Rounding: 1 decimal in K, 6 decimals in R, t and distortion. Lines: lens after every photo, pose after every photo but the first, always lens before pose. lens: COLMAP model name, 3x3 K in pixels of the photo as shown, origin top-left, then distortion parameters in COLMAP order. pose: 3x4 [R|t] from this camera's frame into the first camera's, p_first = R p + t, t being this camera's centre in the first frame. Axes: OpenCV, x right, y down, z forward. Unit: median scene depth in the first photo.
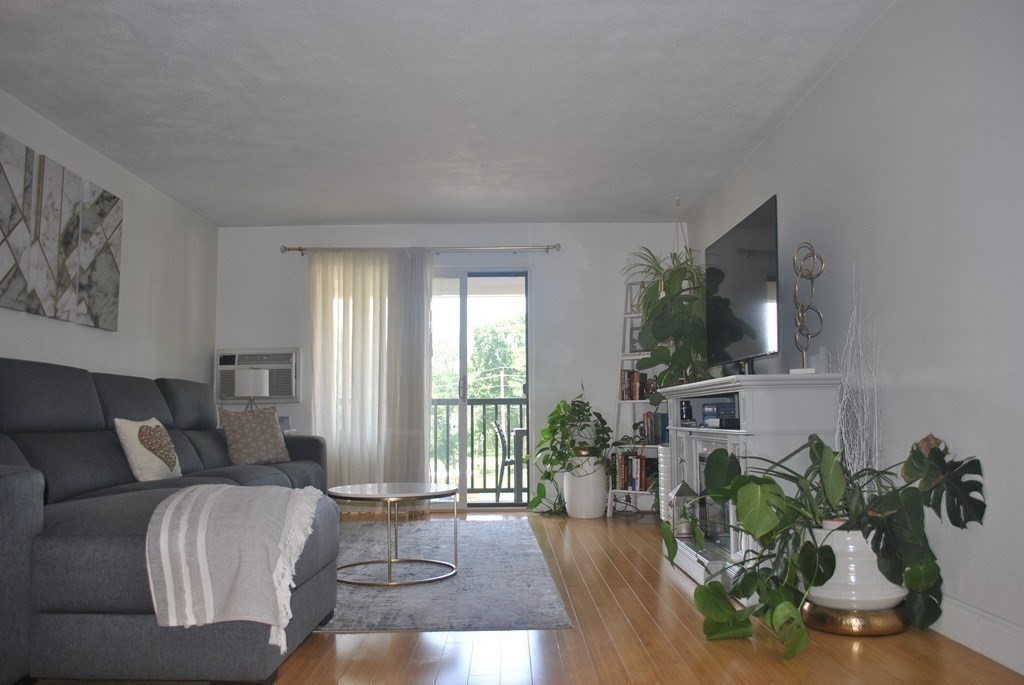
lens RADIAL K [[847.4, 0, 512.4], [0, 847.4, 344.6], [0, 0, 1]] dist [-0.051924, -0.007880]
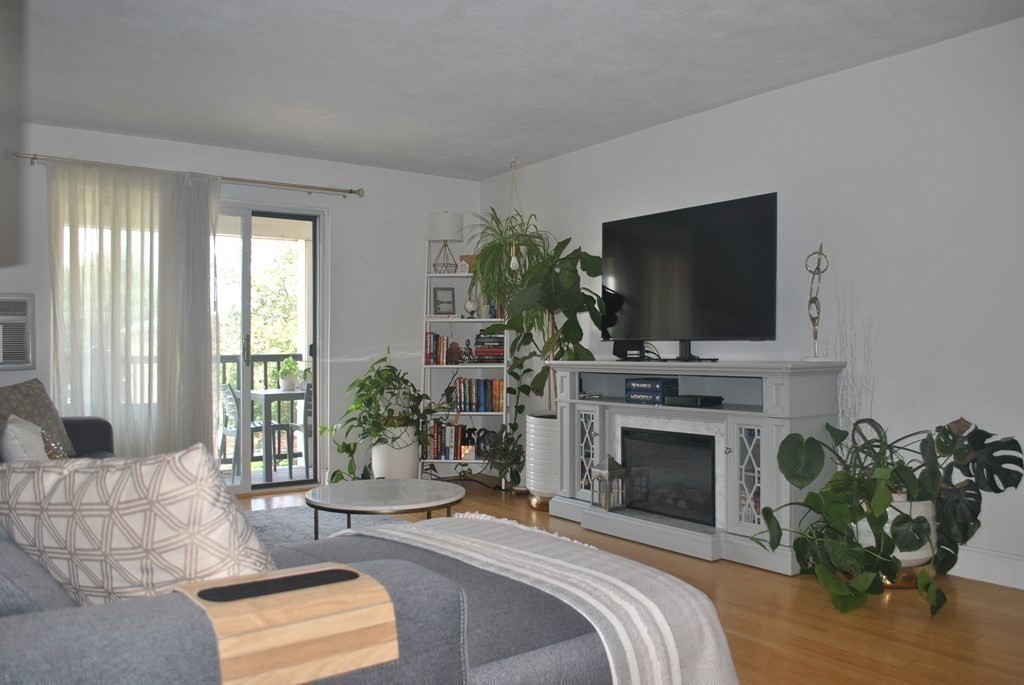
lens RADIAL K [[847.4, 0, 511.5], [0, 847.4, 341.5], [0, 0, 1]] dist [-0.051924, -0.007880]
pose [[0.812457, 0.011939, 0.582899, -0.344787], [-0.054033, 0.997029, 0.054890, -0.017047], [-0.580512, -0.076091, 0.810689, 0.181587]]
